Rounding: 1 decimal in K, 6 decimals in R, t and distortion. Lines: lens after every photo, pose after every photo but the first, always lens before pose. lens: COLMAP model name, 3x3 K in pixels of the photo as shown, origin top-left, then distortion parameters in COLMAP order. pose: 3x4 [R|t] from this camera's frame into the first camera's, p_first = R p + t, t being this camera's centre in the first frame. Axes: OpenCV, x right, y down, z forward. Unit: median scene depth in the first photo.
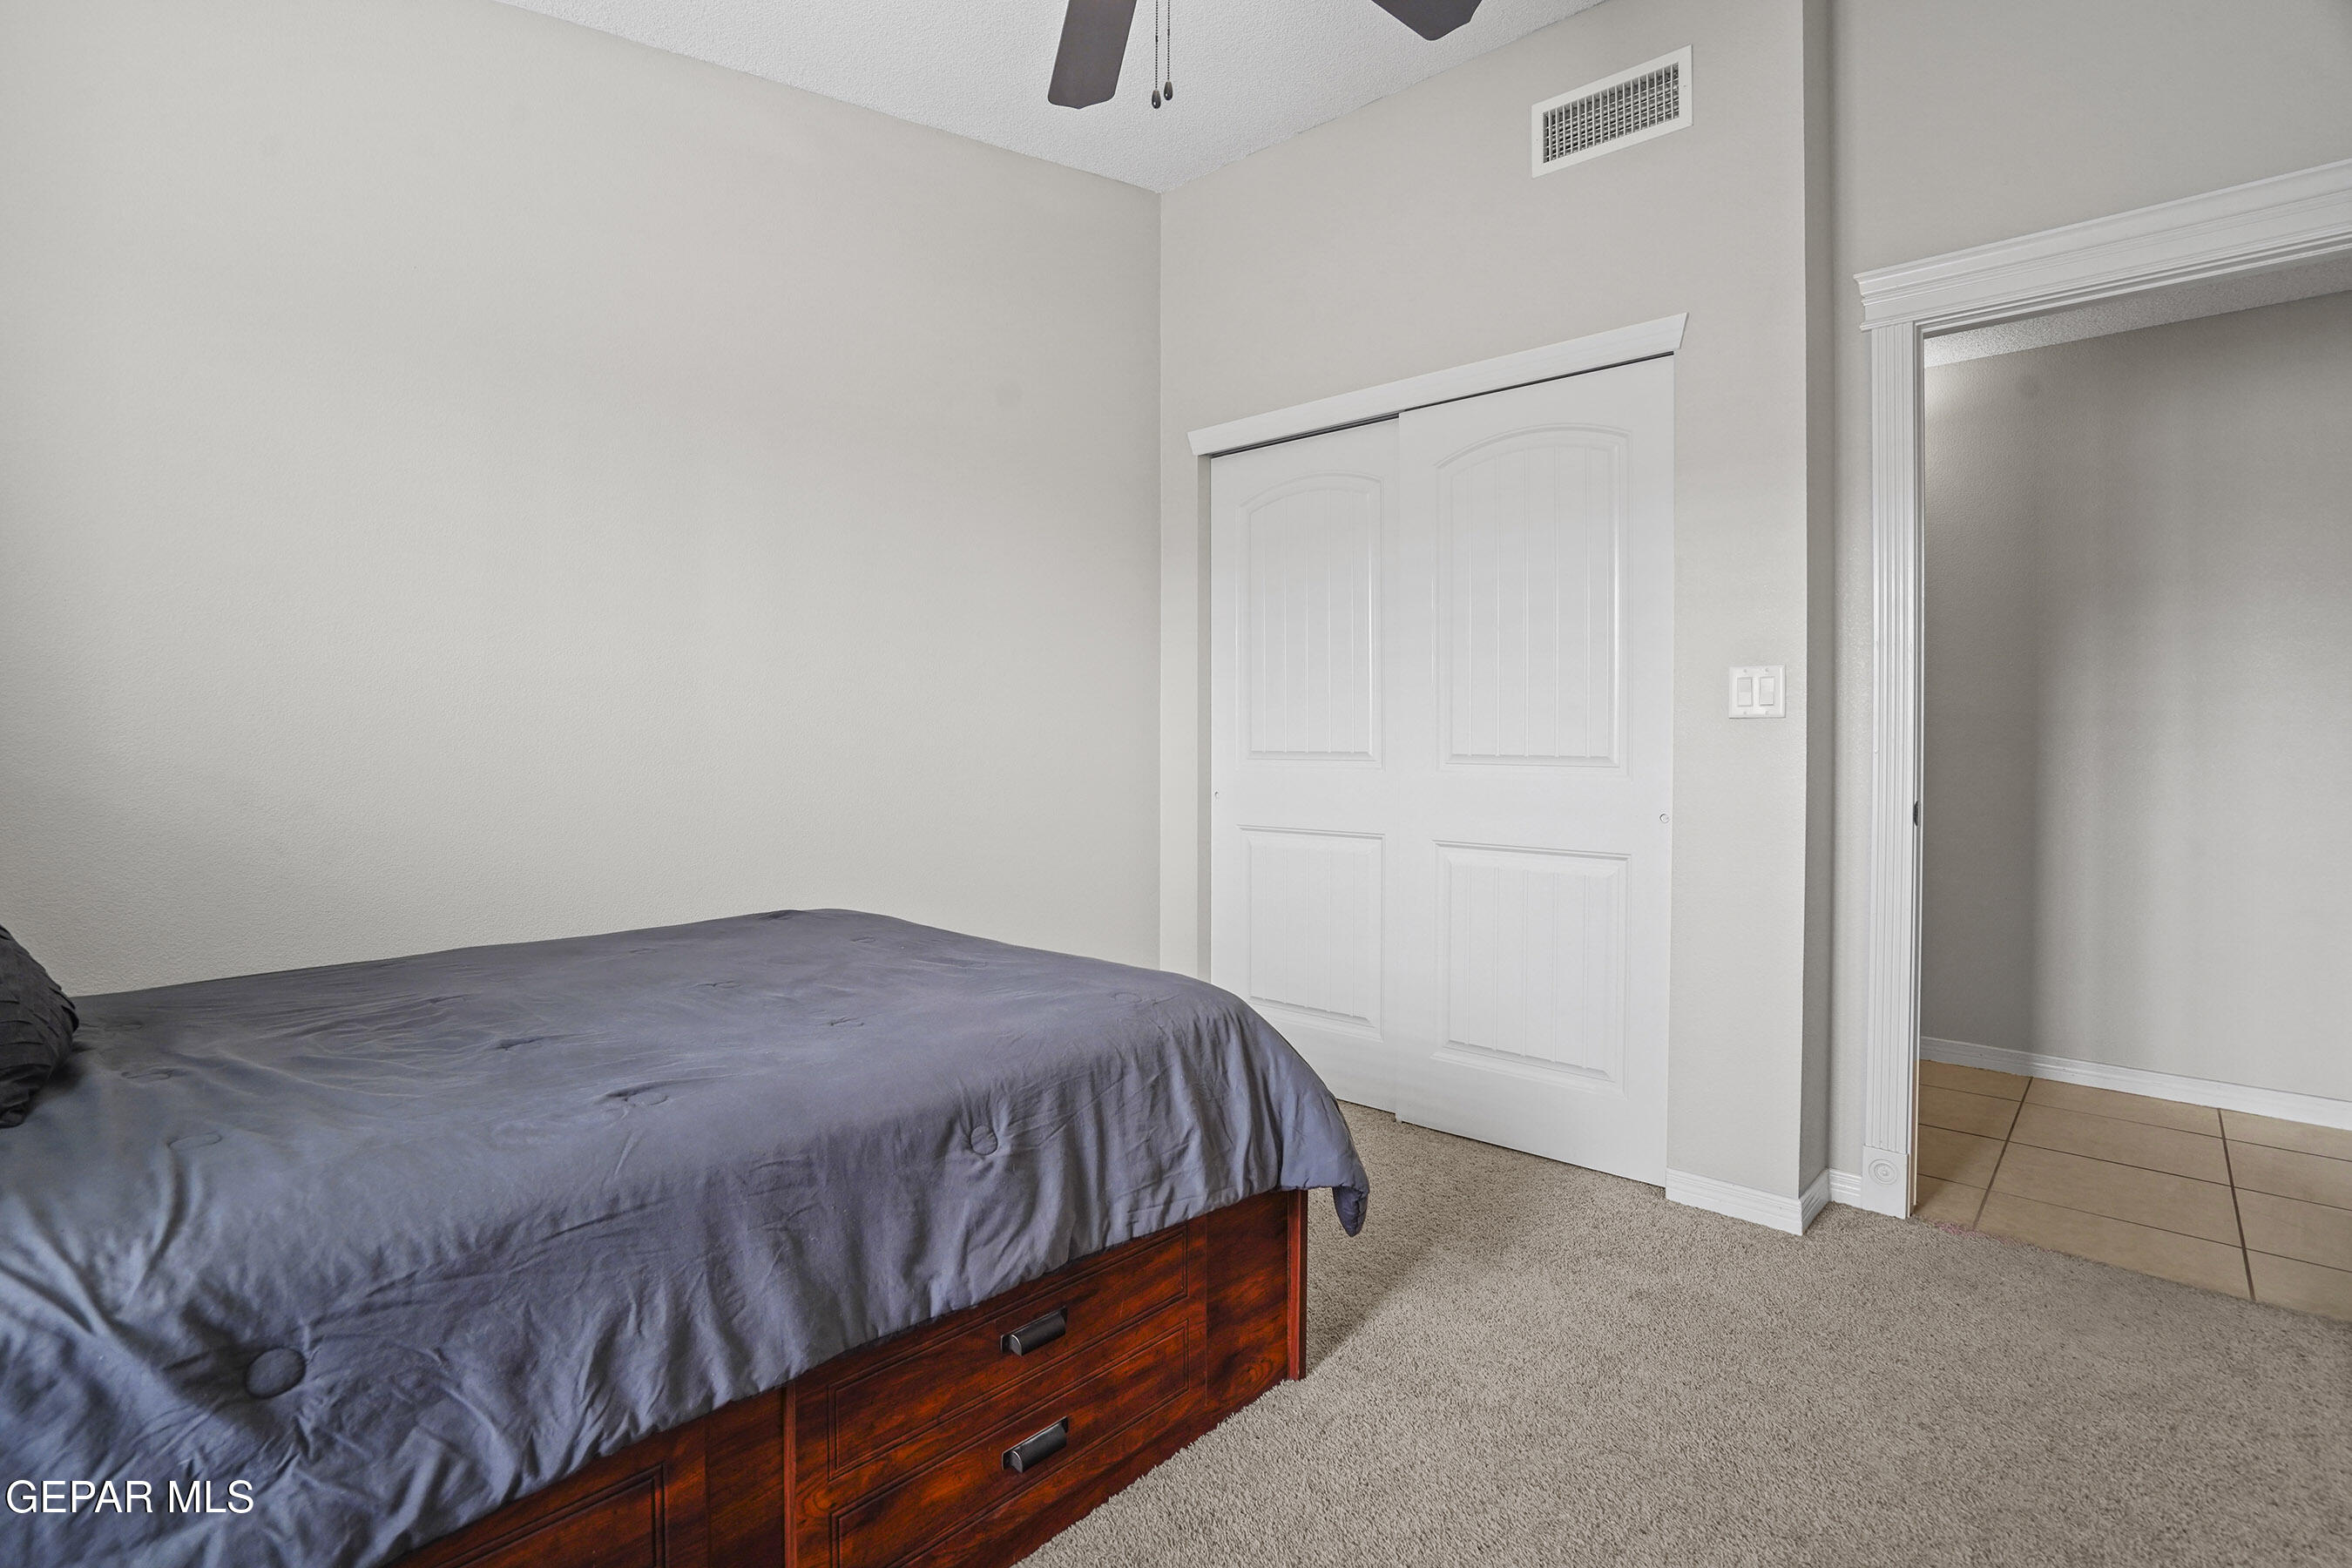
lens RADIAL K [[1112.4, 0, 1106.5], [0, 1112.4, 755.3], [0, 0, 1]] dist [-0.000536, 0.000049]
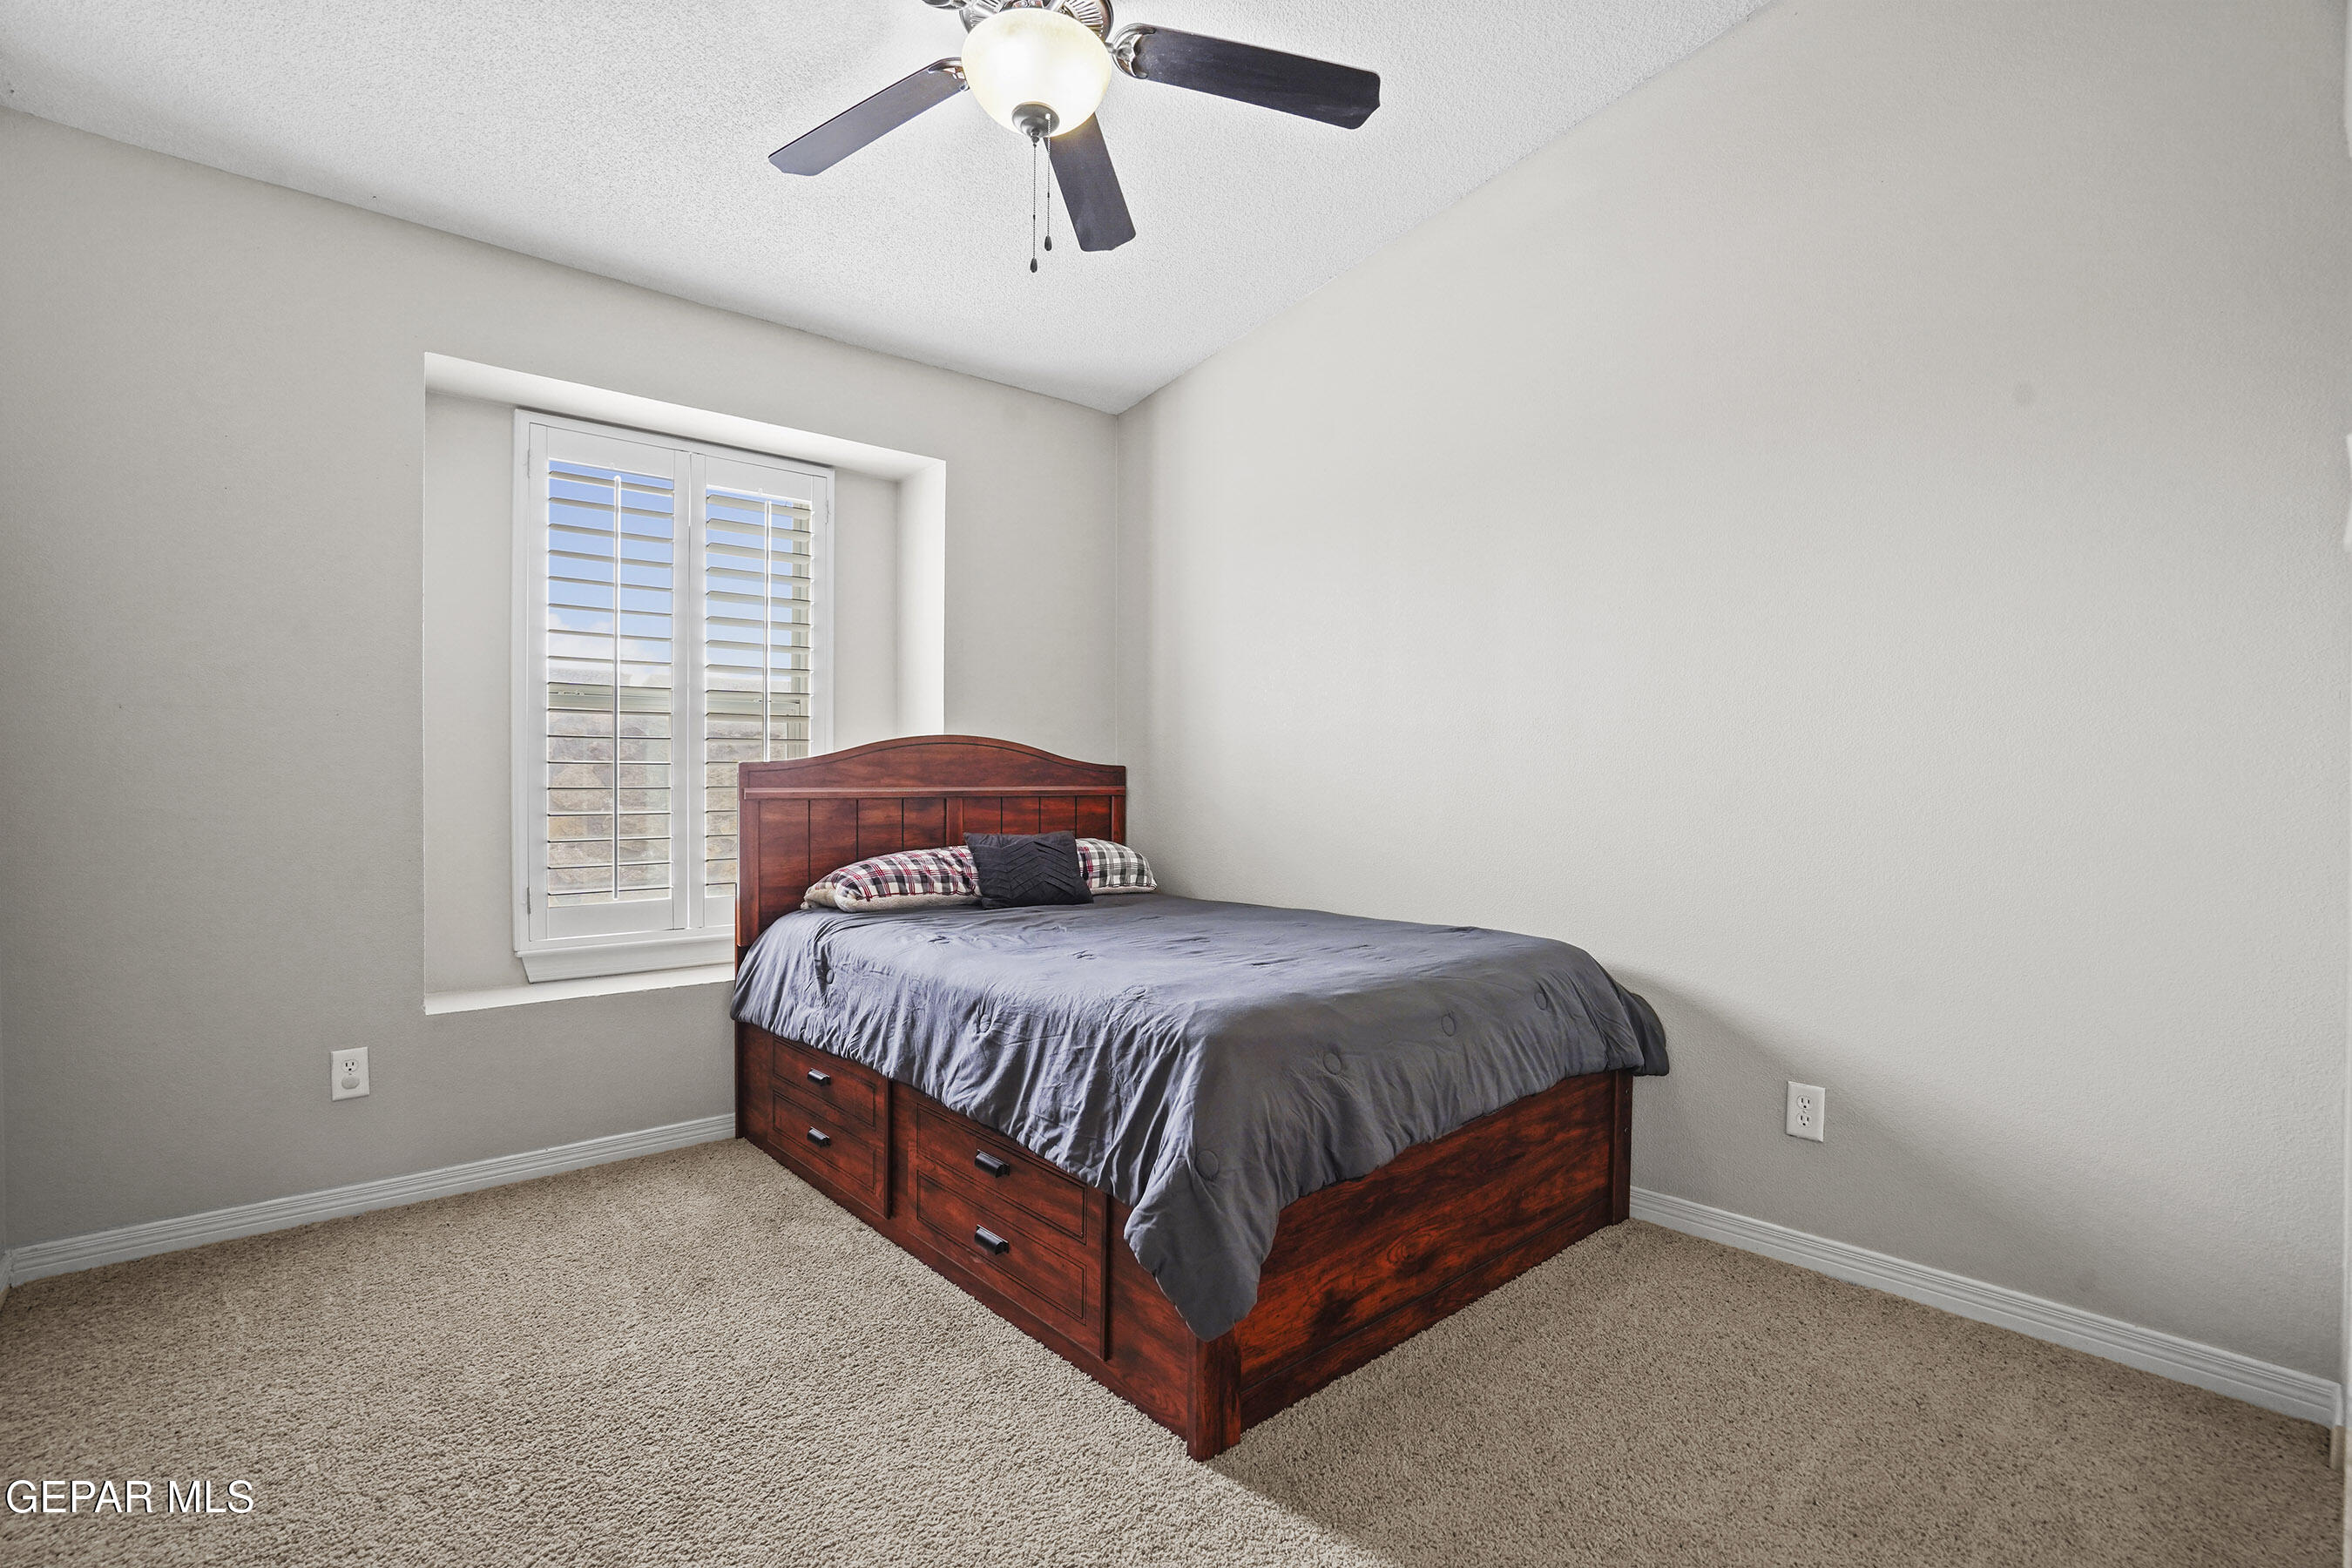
lens RADIAL K [[1083.1, 0, 1171.1], [0, 1083.1, 799.5], [0, 0, 1]] dist [-0.000817, 0.000749]
pose [[-0.076841, 0.012755, -0.996962, 1.251824], [-0.006842, 0.999888, 0.013320, 0.004125], [0.997020, 0.007845, -0.076745, 1.232363]]
